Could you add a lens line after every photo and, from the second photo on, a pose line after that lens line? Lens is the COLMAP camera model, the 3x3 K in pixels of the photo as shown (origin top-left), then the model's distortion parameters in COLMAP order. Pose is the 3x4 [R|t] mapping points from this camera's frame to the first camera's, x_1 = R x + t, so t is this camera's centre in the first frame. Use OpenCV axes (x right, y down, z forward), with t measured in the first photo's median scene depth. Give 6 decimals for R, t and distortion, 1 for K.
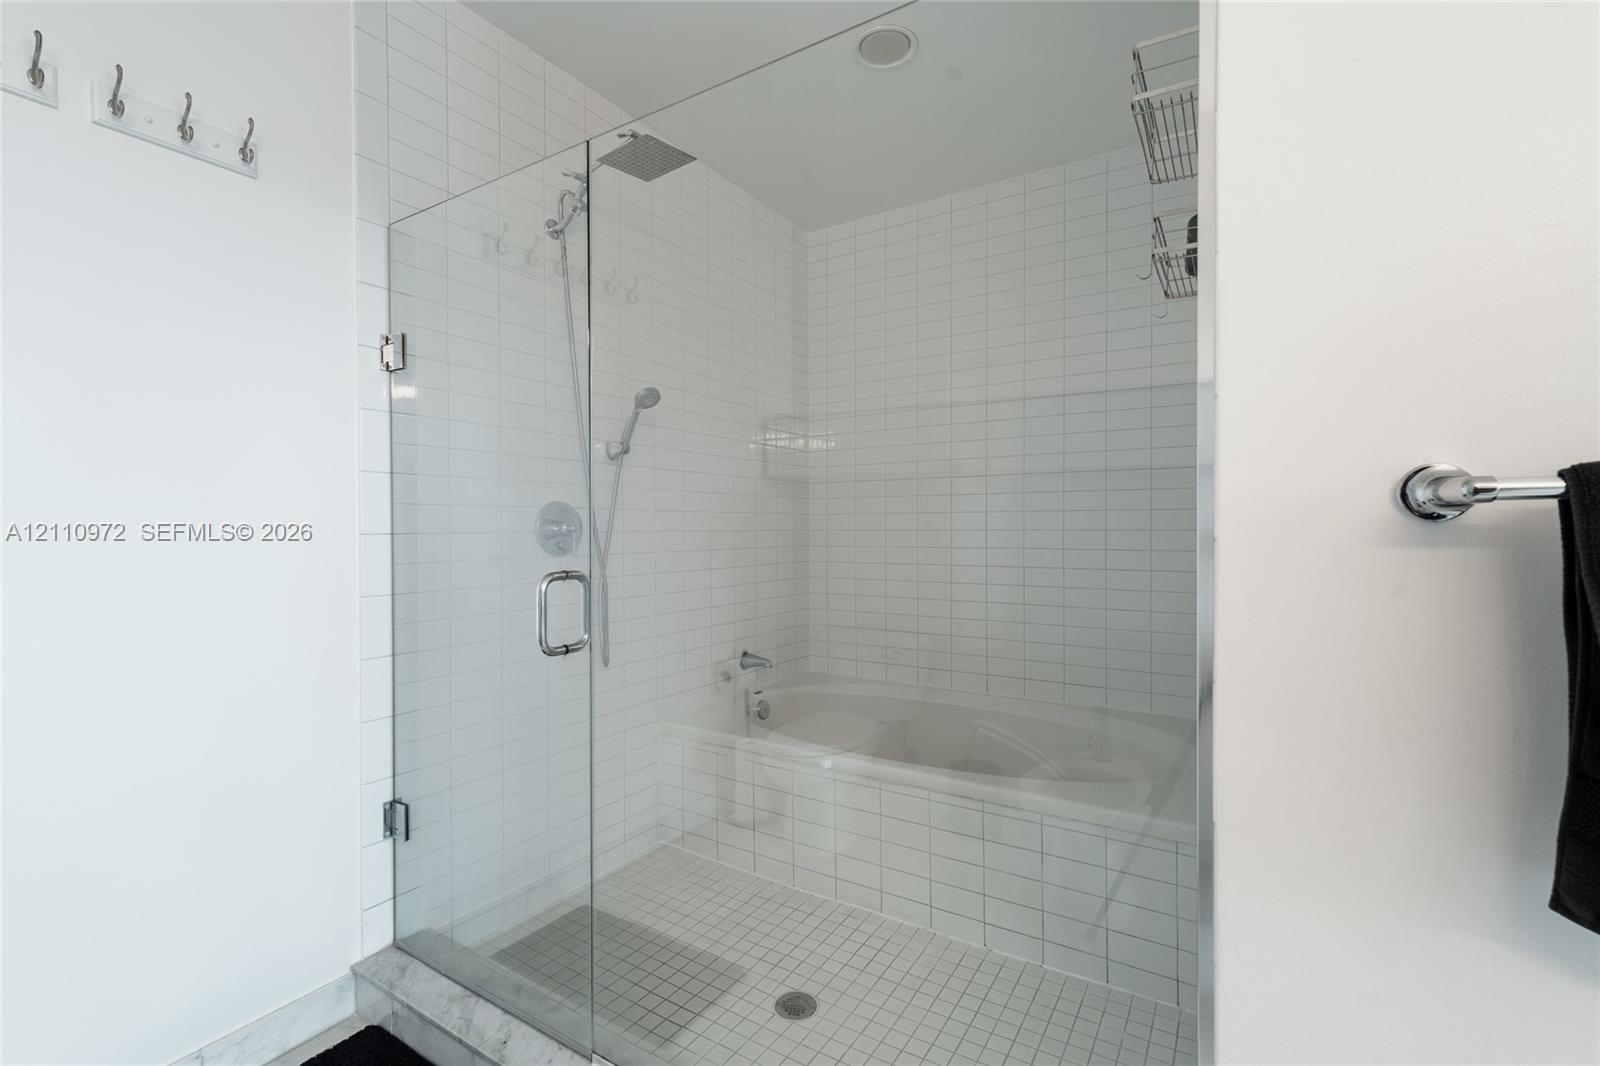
lens RADIAL K [[698.2, 0, 803.5], [0, 698.2, 533.1], [0, 0, 1]] dist [0.002081, 0.000236]
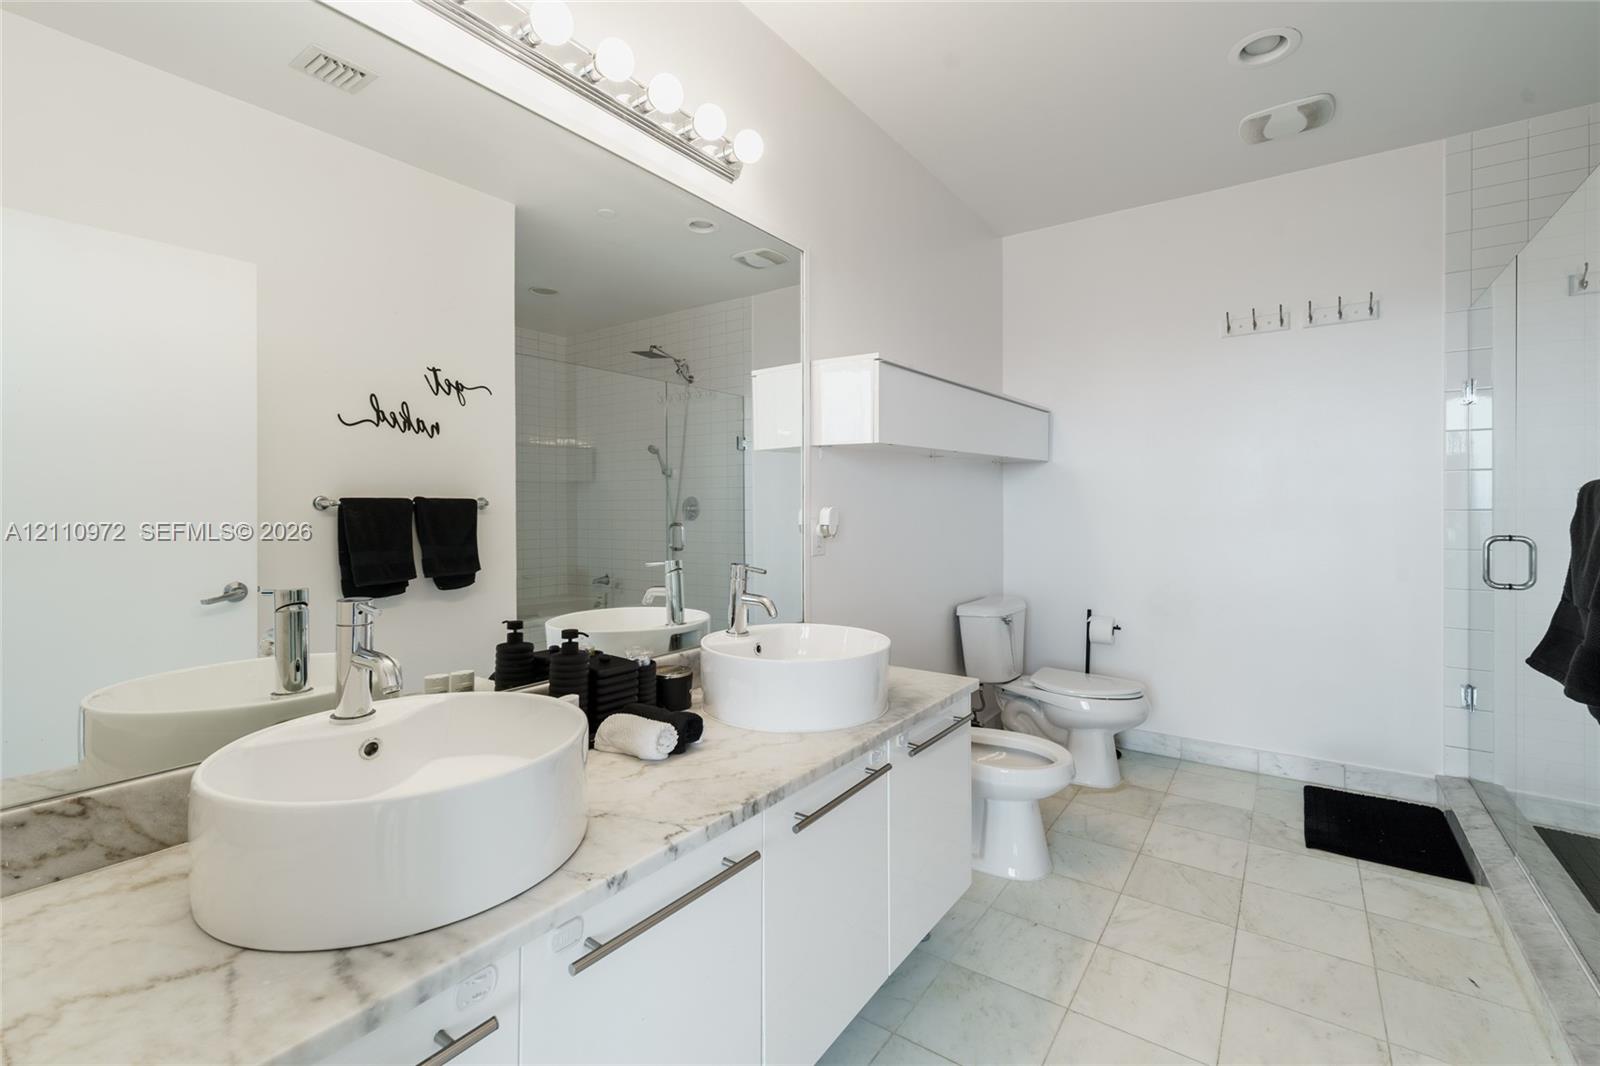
lens RADIAL K [[698.2, 0, 803.0], [0, 698.2, 520.4], [0, 0, 1]] dist [0.002081, 0.000236]
pose [[-0.045581, 0.016725, -0.998821, 1.257580], [0.002203, 0.999859, 0.016642, -0.008285], [0.998958, -0.001442, -0.045612, -0.483253]]
